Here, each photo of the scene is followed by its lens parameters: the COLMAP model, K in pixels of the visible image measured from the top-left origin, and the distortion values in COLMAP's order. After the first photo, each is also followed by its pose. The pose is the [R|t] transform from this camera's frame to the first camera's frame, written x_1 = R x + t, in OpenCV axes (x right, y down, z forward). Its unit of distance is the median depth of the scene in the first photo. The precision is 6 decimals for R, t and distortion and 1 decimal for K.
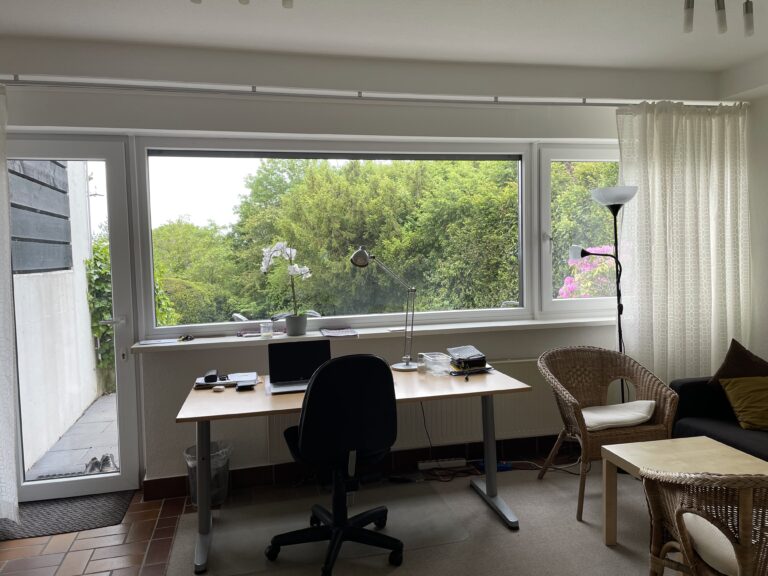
lens RADIAL K [[577.6, 0, 382.3], [0, 577.6, 284.5], [0, 0, 1]] dist [0.009380, -0.003064]
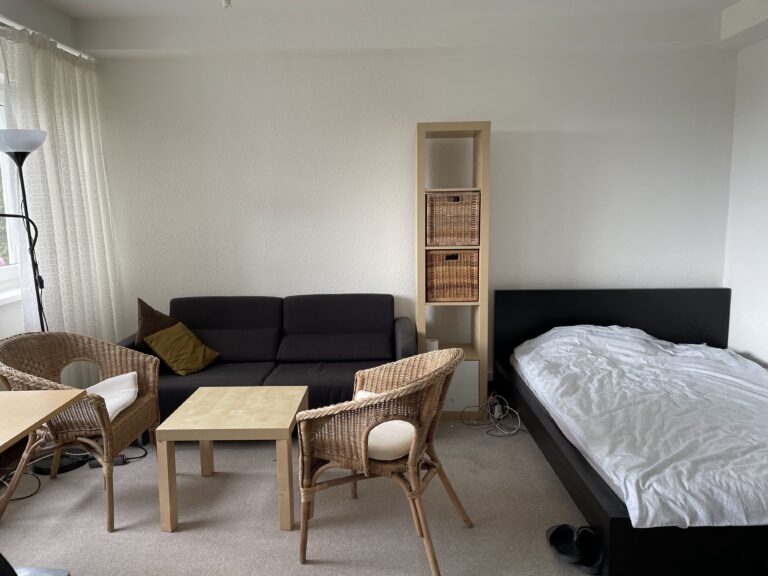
lens RADIAL K [[577.6, 0, 383.1], [0, 577.6, 290.5], [0, 0, 1]] dist [0.009380, -0.003064]
pose [[0.216891, -0.128002, 0.967767, -0.297058], [0.065588, 0.991037, 0.116381, -0.009859], [-0.973990, 0.038232, 0.223342, 0.357659]]
